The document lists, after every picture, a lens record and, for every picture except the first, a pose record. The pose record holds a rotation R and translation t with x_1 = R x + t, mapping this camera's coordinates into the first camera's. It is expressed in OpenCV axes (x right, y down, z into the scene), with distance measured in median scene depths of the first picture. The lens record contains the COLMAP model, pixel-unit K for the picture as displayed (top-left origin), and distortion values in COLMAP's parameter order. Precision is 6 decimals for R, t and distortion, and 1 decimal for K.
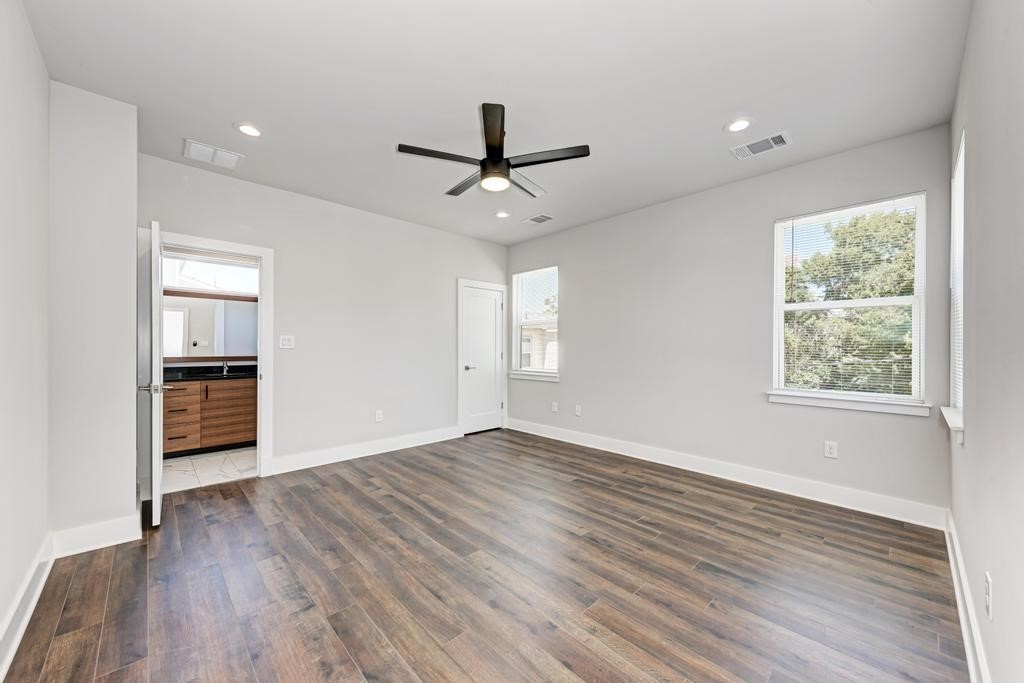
lens RADIAL K [[384.5, 0, 513.6], [0, 384.5, 345.4], [0, 0, 1]] dist [-0.001809, -0.000132]
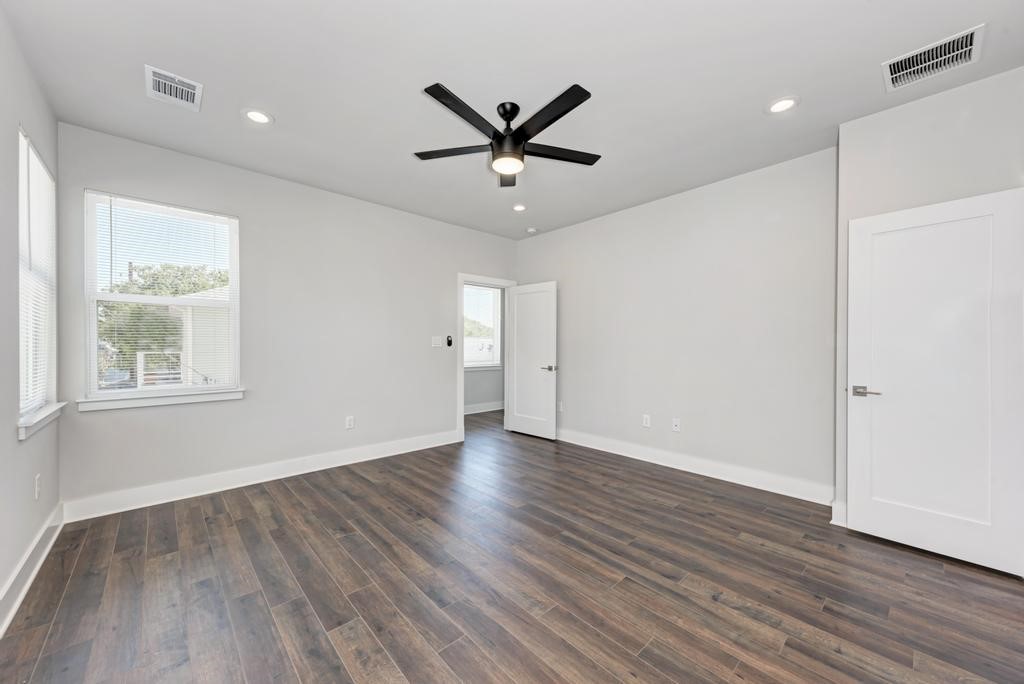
lens RADIAL K [[384.5, 0, 510.2], [0, 384.5, 346.9], [0, 0, 1]] dist [-0.001809, -0.000132]
pose [[-0.999640, -0.005594, 0.026255, -0.079738], [-0.005561, 0.999984, 0.001331, 0.006727], [-0.026262, 0.001184, -0.999654, 1.923111]]
